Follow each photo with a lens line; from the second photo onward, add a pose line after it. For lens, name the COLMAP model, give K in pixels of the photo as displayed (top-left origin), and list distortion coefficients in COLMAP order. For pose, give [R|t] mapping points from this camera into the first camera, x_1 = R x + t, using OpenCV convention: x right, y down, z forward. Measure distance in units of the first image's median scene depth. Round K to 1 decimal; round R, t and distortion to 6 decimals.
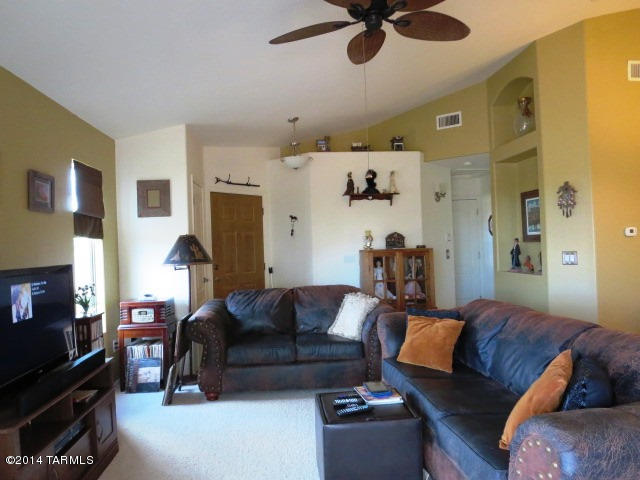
lens RADIAL K [[445.1, 0, 320.0], [0, 445.1, 240.0], [0, 0, 1]] dist [-0.056629, 0.001213]
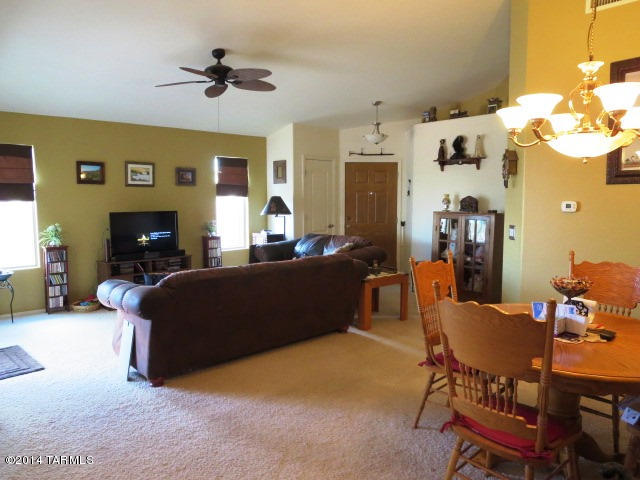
lens RADIAL K [[469.6, 0, 320.0], [0, 469.6, 240.0], [0, 0, 1]] dist [-0.053470, 0.002555]
pose [[0.595139, 0.102865, -0.797012, 0.830321], [-0.012627, 0.992849, 0.118711, -0.039974], [0.803524, -0.060586, 0.592181, 0.064409]]
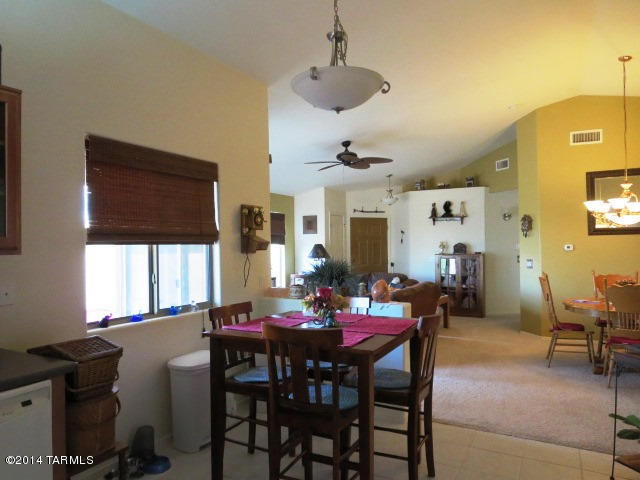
lens RADIAL K [[469.6, 0, 320.0], [0, 469.6, 240.0], [0, 0, 1]] dist [-0.053470, 0.002555]
pose [[0.833468, 0.018195, -0.552269, 0.640341], [-0.013955, 0.999832, 0.011880, -0.038311], [0.552392, -0.002194, 0.833582, -0.578185]]
